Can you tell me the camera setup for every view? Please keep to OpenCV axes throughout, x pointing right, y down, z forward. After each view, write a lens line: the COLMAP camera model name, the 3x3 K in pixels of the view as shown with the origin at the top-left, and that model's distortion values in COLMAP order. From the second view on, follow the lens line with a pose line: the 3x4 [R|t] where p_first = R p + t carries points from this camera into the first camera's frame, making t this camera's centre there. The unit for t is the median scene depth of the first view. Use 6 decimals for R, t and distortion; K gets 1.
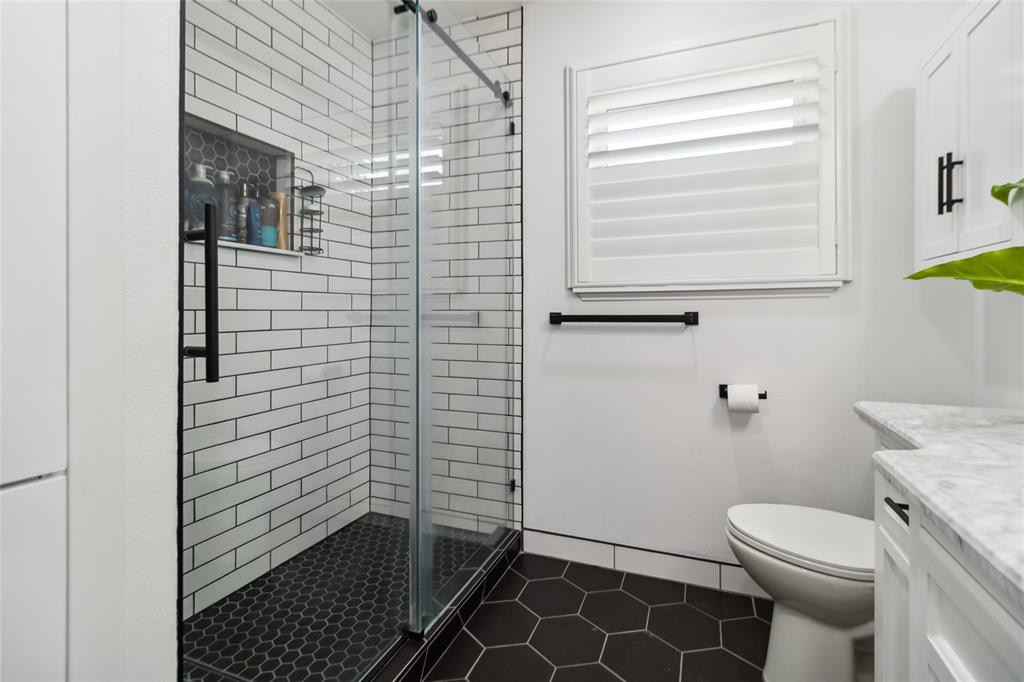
lens RADIAL K [[468.0, 0, 517.1], [0, 468.0, 314.1], [0, 0, 1]] dist [0.000302, 0.000470]
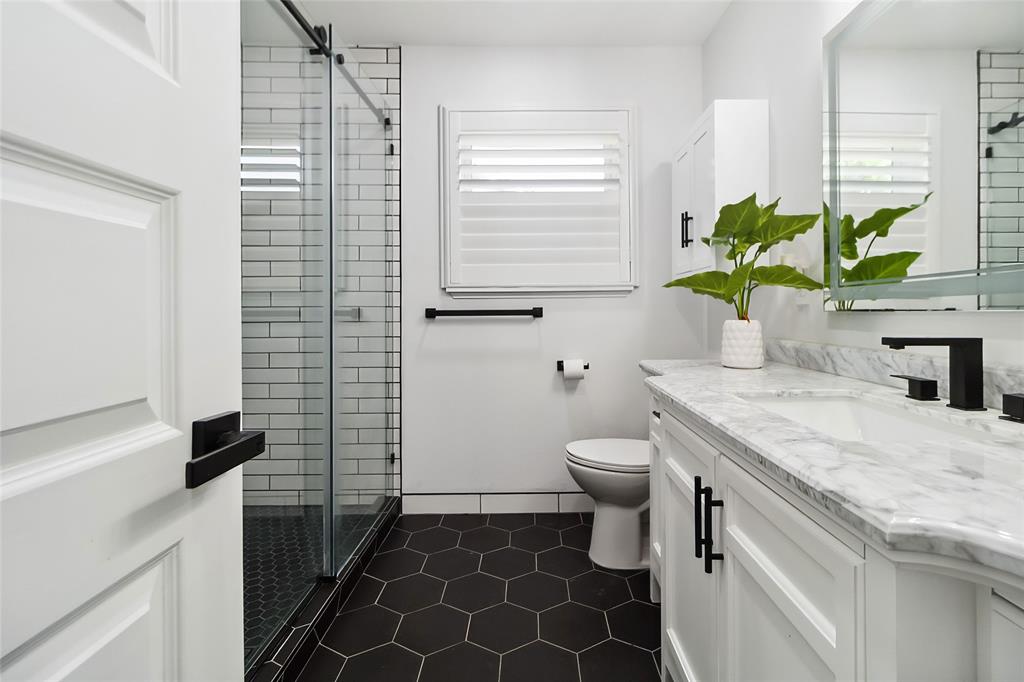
lens RADIAL K [[468.0, 0, 517.1], [0, 468.0, 314.1], [0, 0, 1]] dist [0.000302, 0.000470]
pose [[0.938031, -0.006129, 0.346498, -0.140100], [0.004767, 0.999977, 0.004782, 0.007385], [-0.346520, -0.002834, 0.938038, -0.221881]]
